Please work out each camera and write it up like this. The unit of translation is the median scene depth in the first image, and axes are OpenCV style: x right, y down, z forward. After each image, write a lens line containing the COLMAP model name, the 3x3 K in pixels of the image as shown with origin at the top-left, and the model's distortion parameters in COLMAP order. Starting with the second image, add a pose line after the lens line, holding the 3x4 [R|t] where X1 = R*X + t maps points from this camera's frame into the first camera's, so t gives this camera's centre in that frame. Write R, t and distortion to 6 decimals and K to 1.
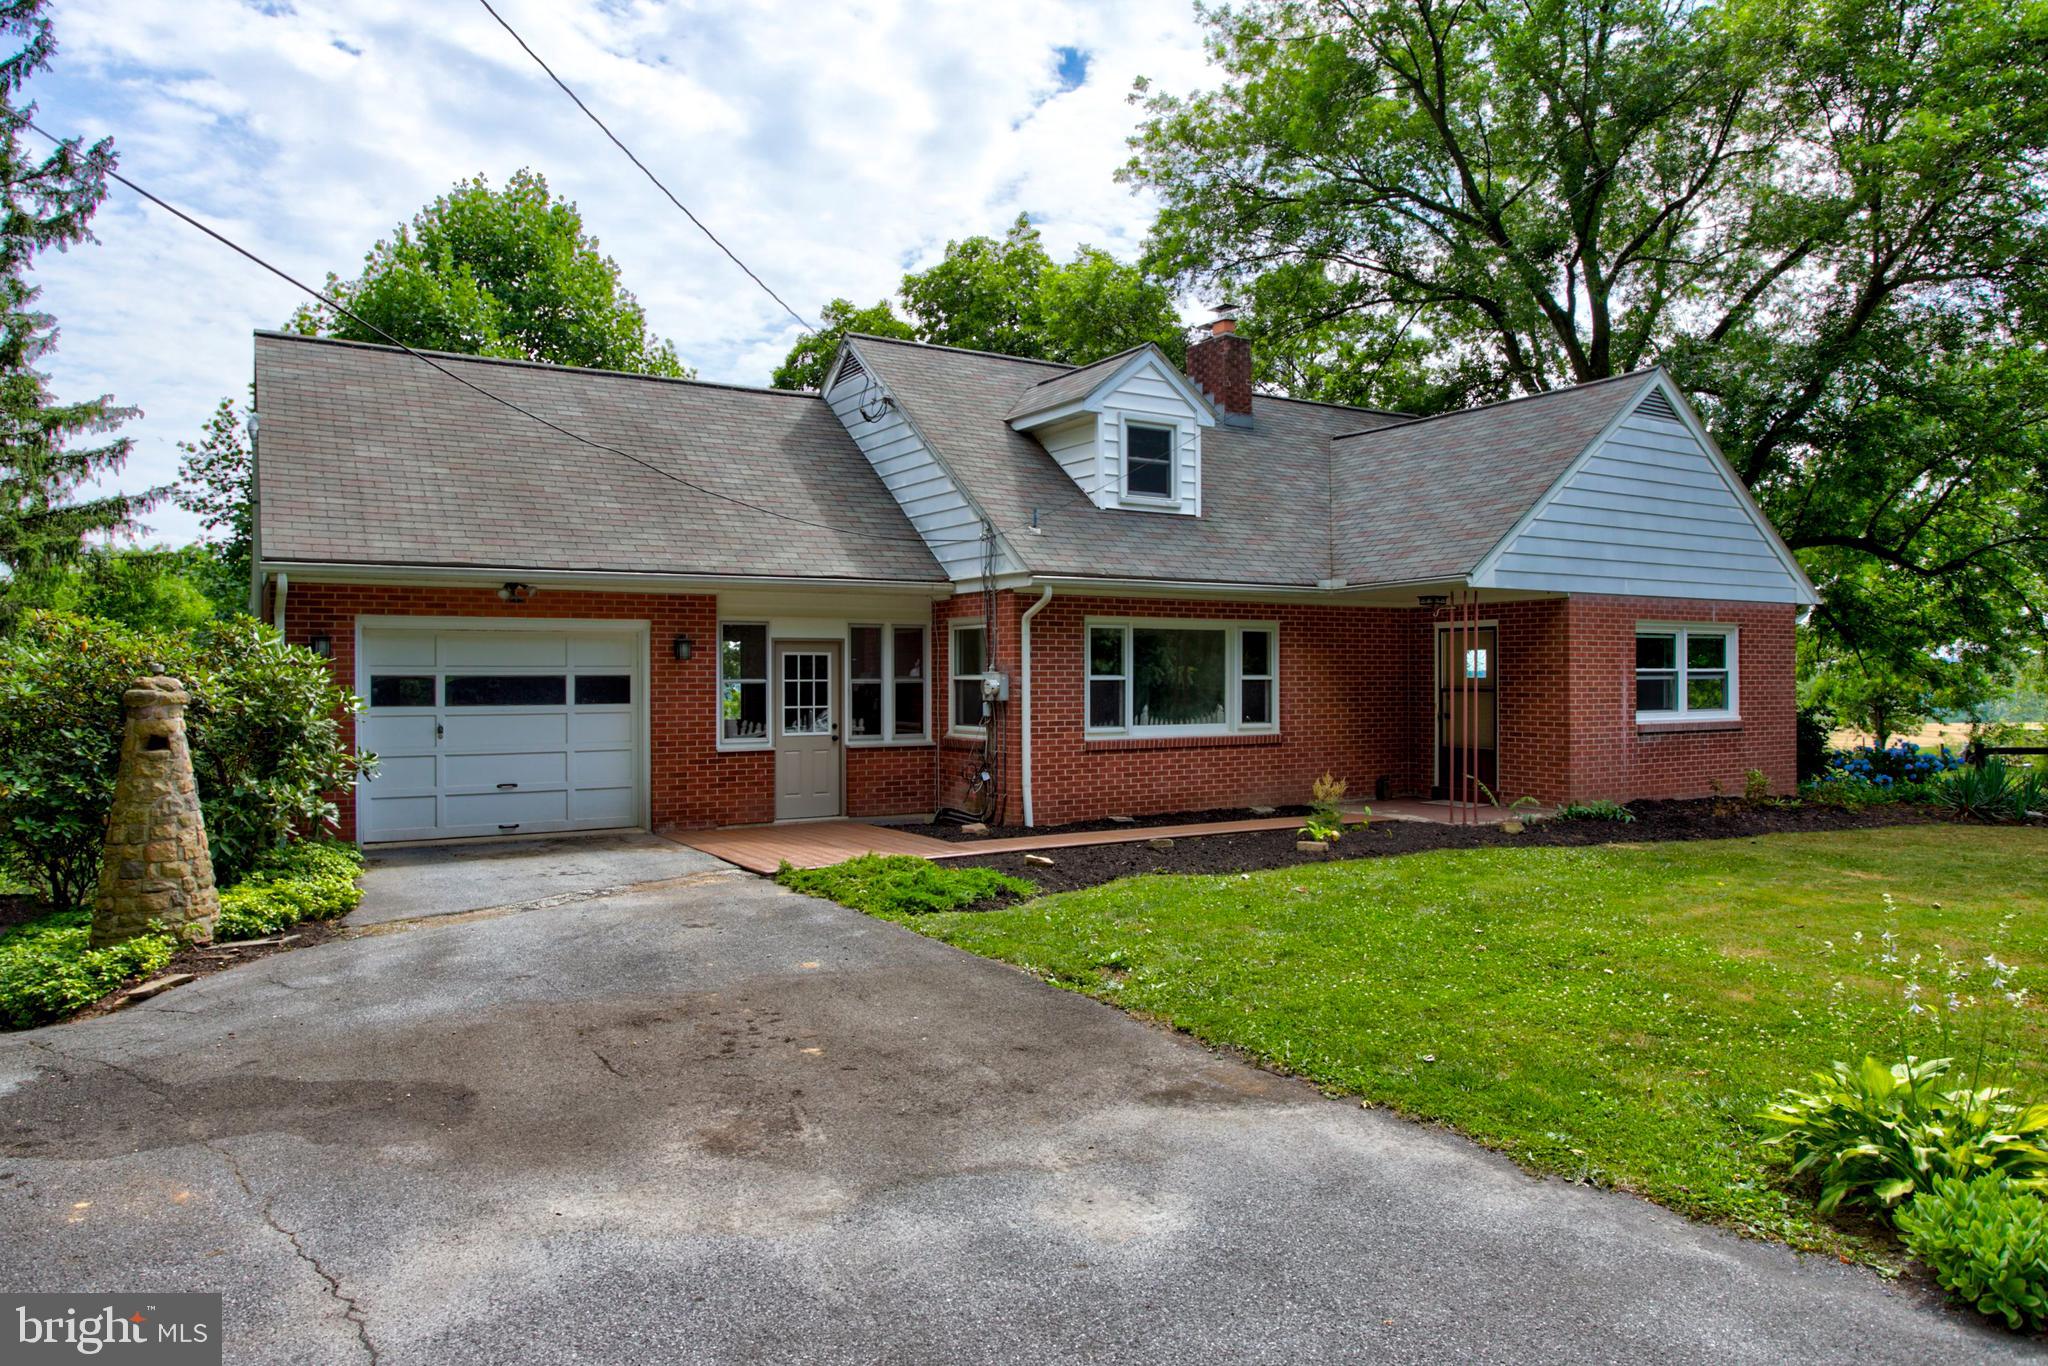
lens RADIAL K [[1357.6, 0, 1024.0], [0, 1357.6, 683.0], [0, 0, 1]] dist [-0.046041, 0.076212]
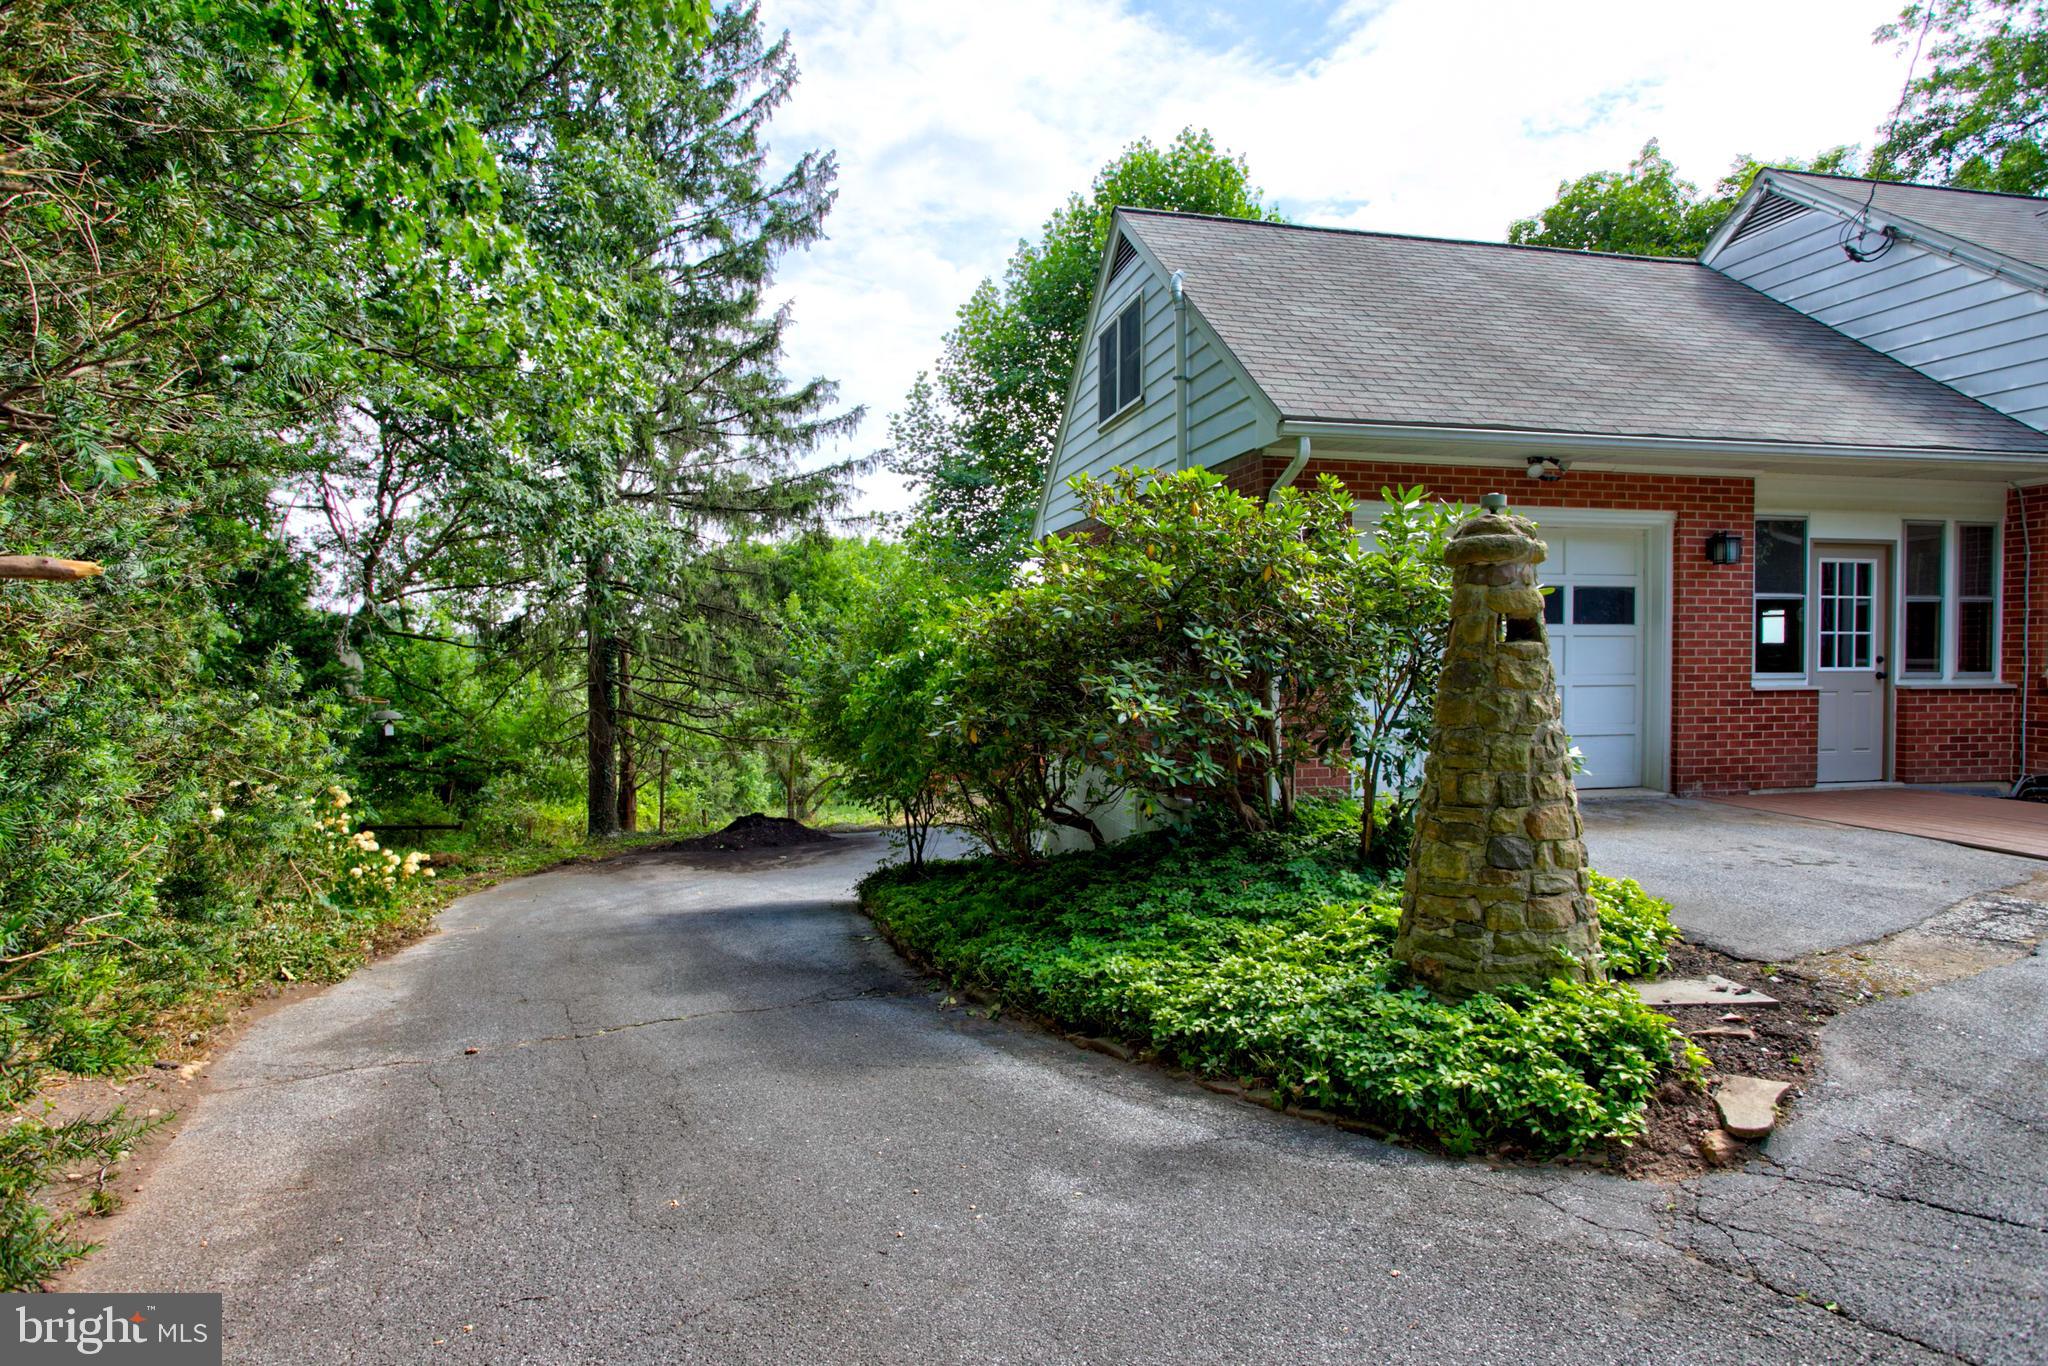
lens RADIAL K [[1114.5, 0, 1015.0], [0, 1114.5, 673.8], [0, 0, 1]] dist [-0.026207, 0.030439]
pose [[0.949075, 0.010282, -0.314883, -0.395077], [-0.005433, 0.999853, 0.016273, 0.032270], [0.315004, -0.013733, 0.948991, 0.278030]]
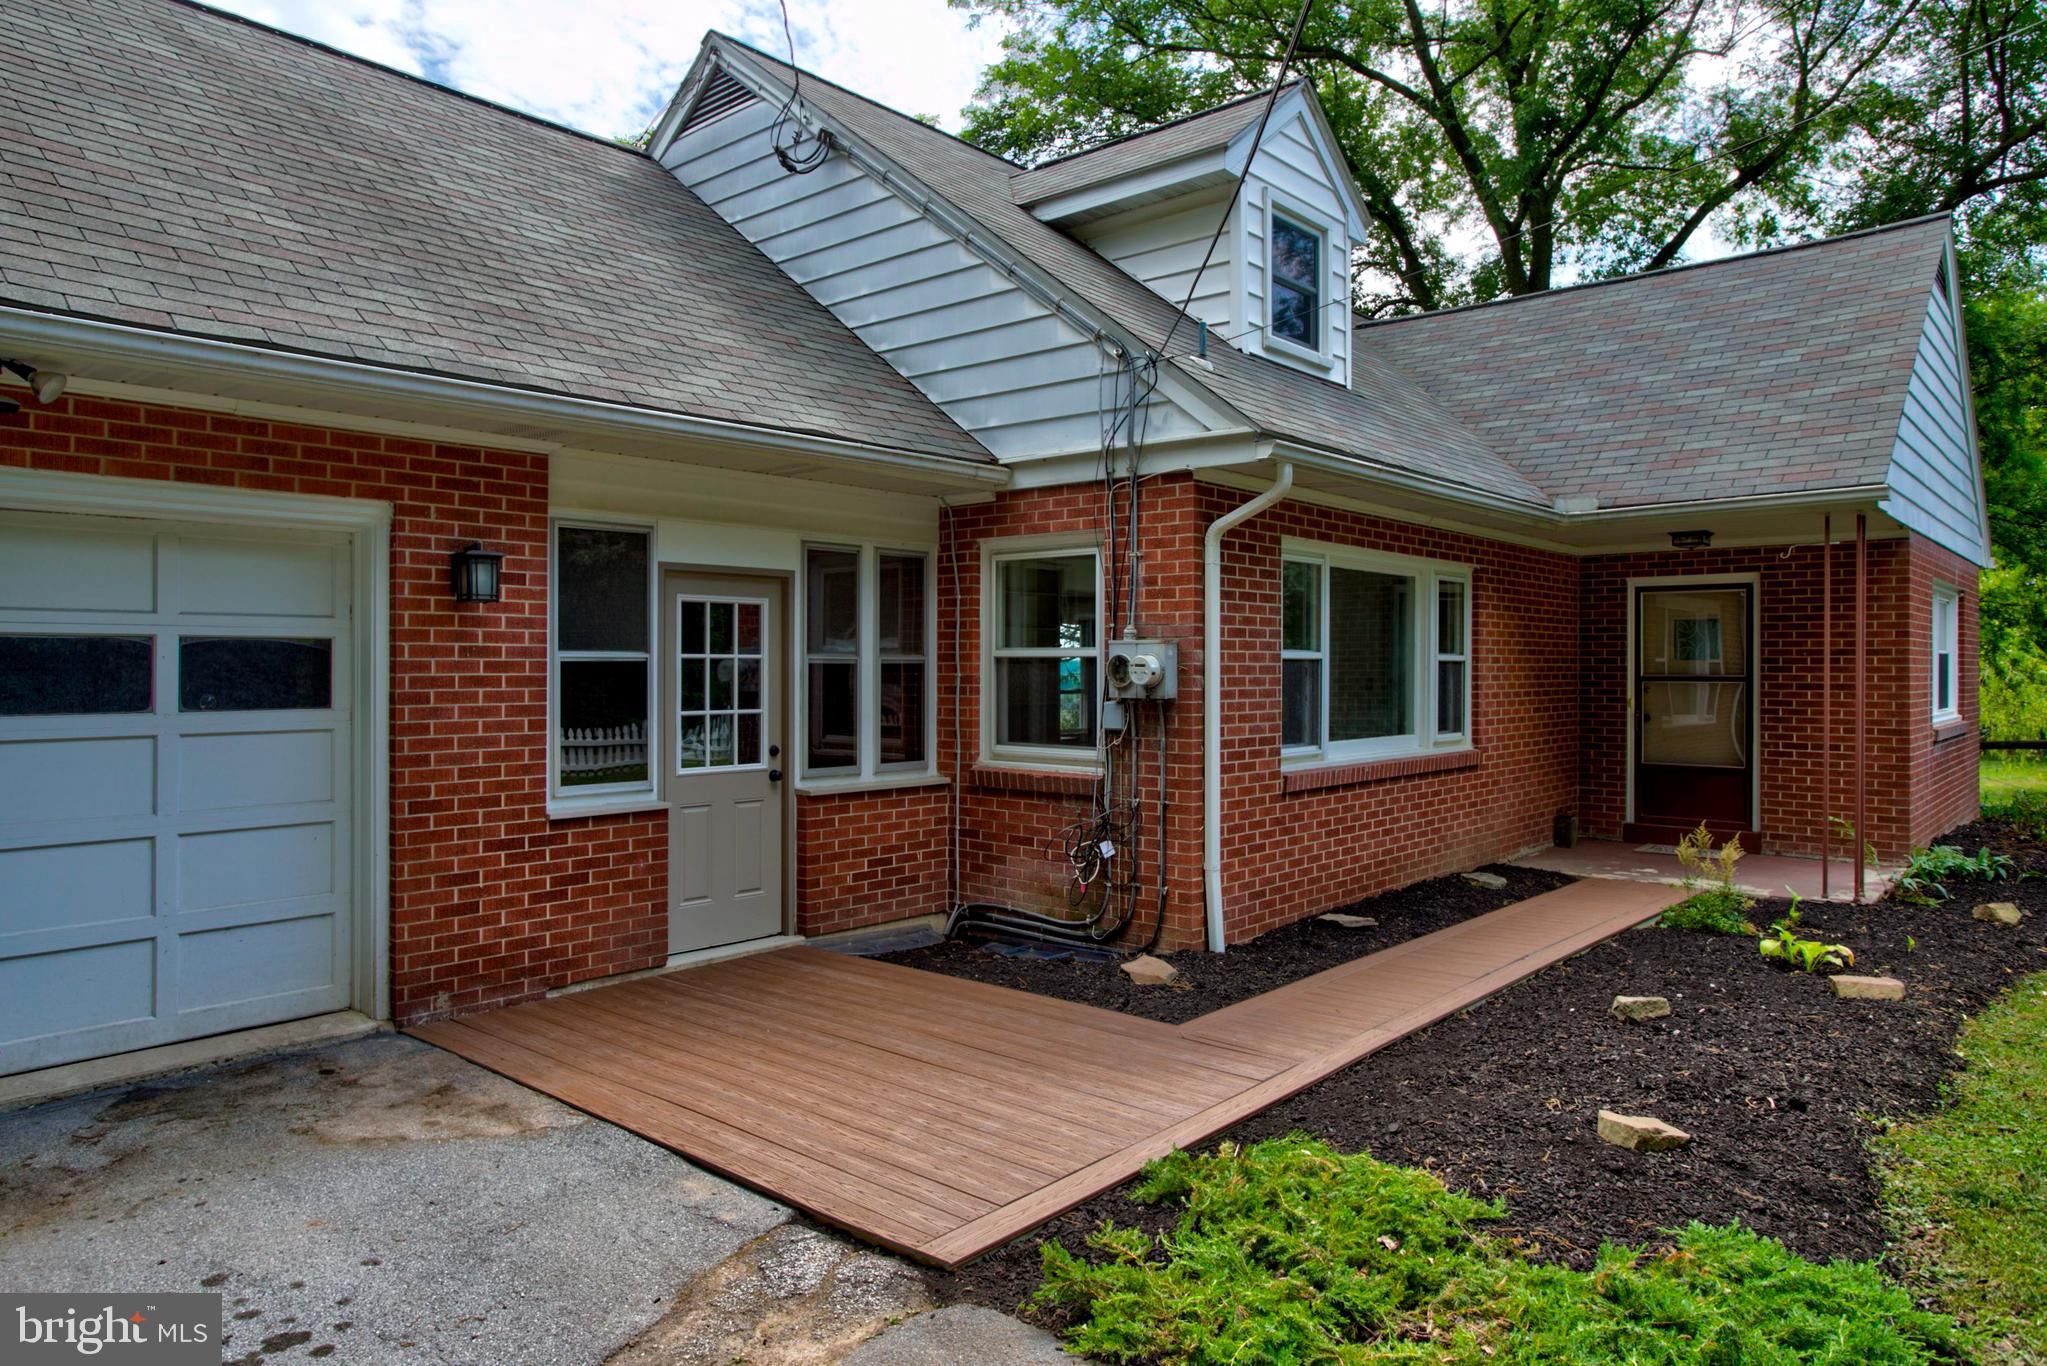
lens RADIAL K [[1311.5, 0, 1014.2], [0, 1311.5, 668.1], [0, 0, 1]] dist [-0.047323, 0.055094]
pose [[0.956070, 0.003825, 0.293113, -0.194446], [-0.002497, 0.999985, -0.004903, 0.004208], [-0.293127, 0.003956, 0.956065, 0.525973]]
